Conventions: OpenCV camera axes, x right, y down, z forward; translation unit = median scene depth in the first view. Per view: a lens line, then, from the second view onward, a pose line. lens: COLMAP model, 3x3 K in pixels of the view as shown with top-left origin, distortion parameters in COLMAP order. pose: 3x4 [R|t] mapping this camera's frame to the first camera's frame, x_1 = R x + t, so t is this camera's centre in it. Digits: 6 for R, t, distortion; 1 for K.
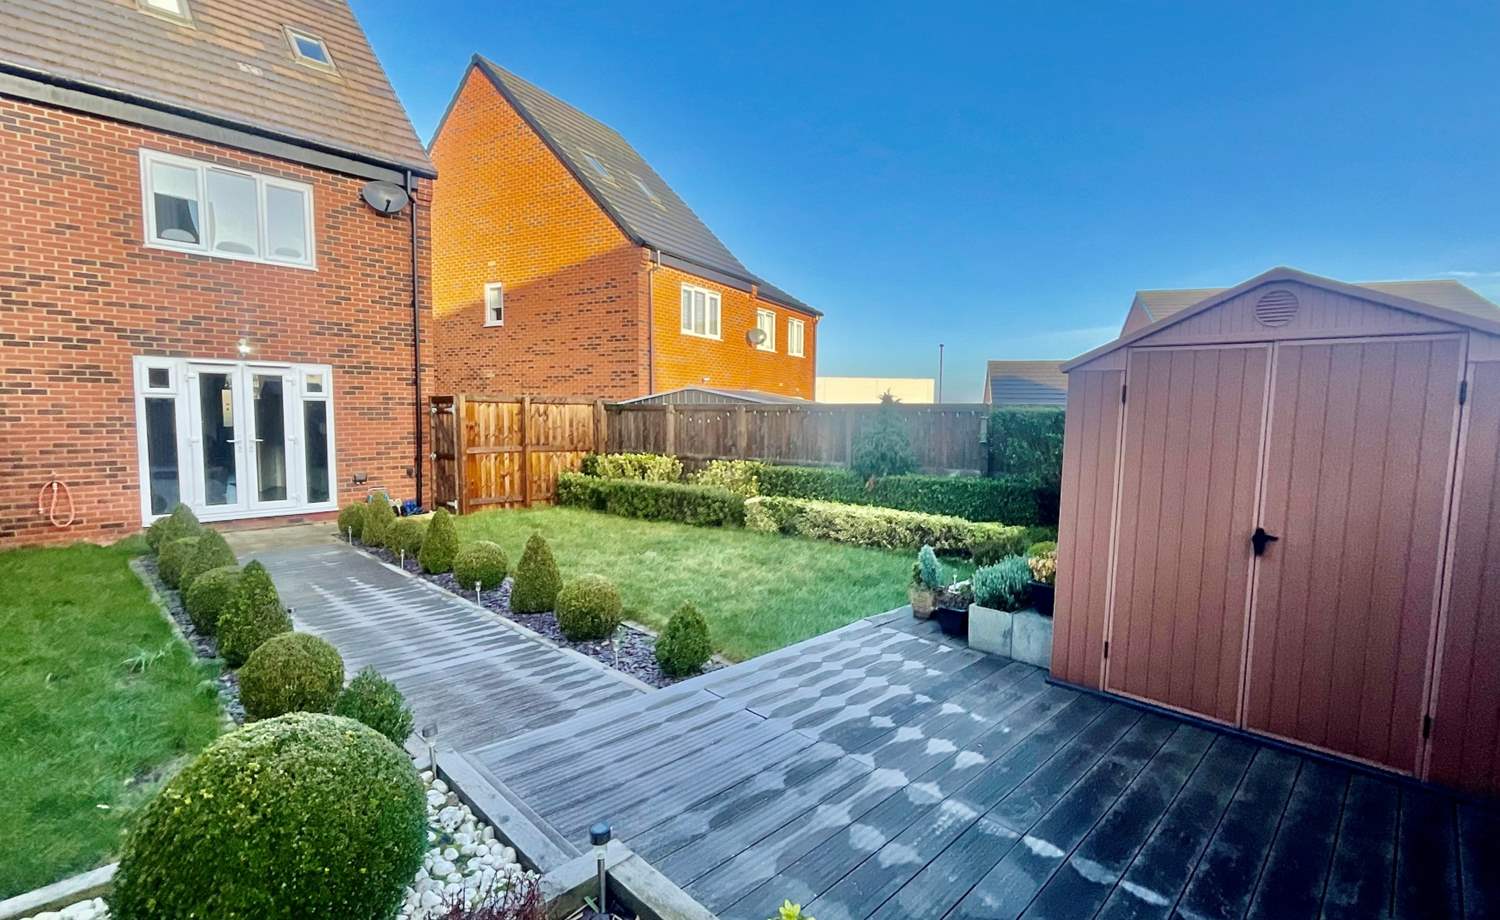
lens RADIAL K [[674.6, 0, 755.2], [0, 674.6, 461.8], [0, 0, 1]] dist [-0.005933, -0.000404]
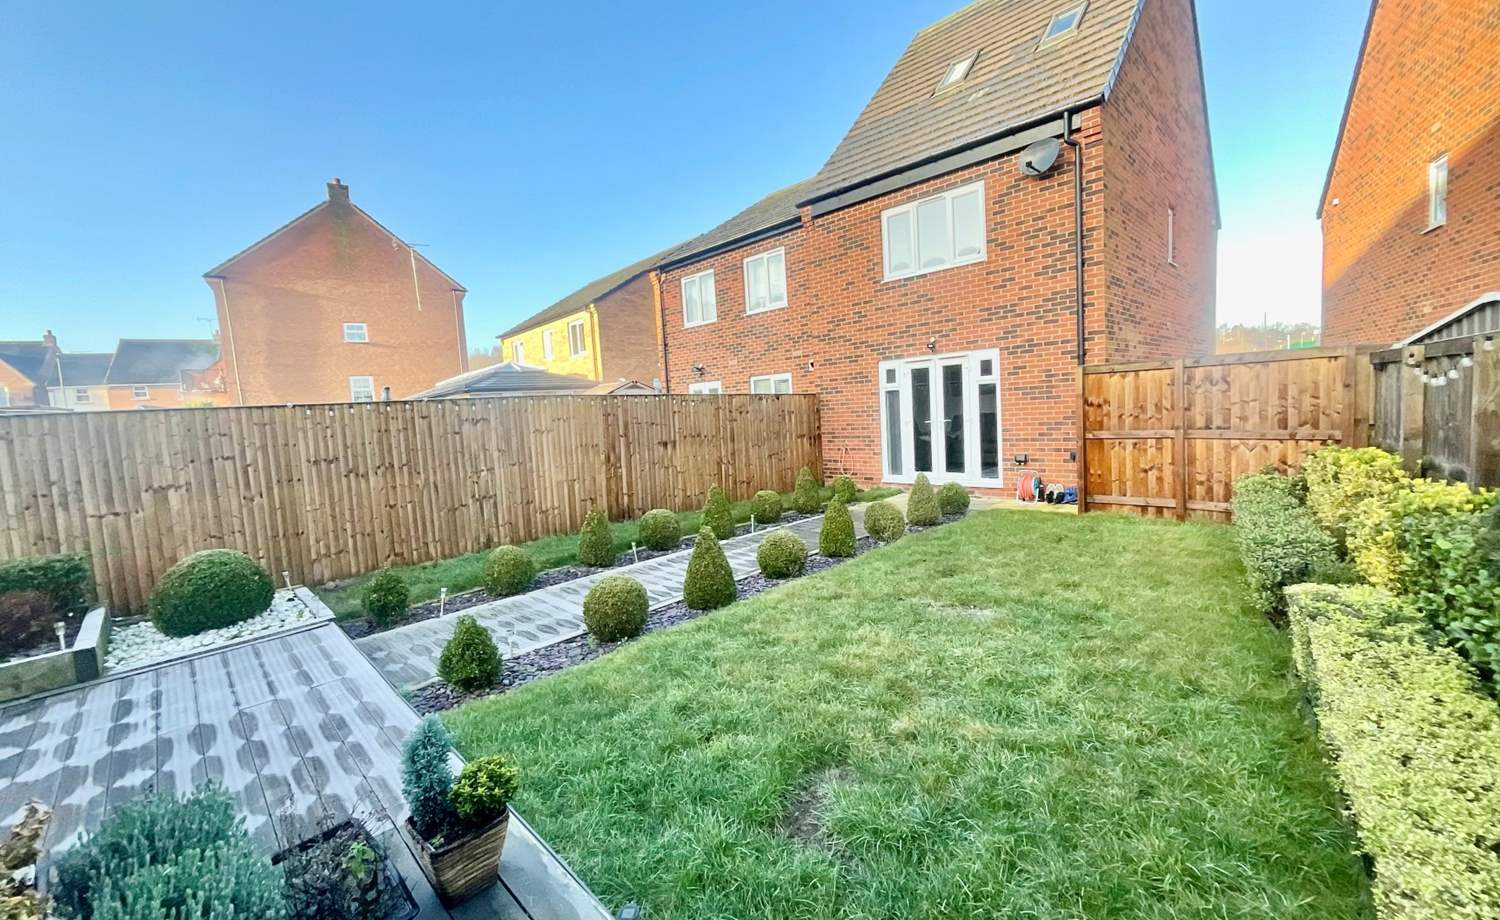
lens RADIAL K [[613.0, 0, 756.2], [0, 613.0, 465.4], [0, 0, 1]] dist [-0.009113, 0.000756]
pose [[-0.014180, 0.082989, -0.996450, 0.326596], [-0.014701, 0.996425, 0.083196, -0.036226], [0.999791, 0.015828, -0.012909, 0.632668]]
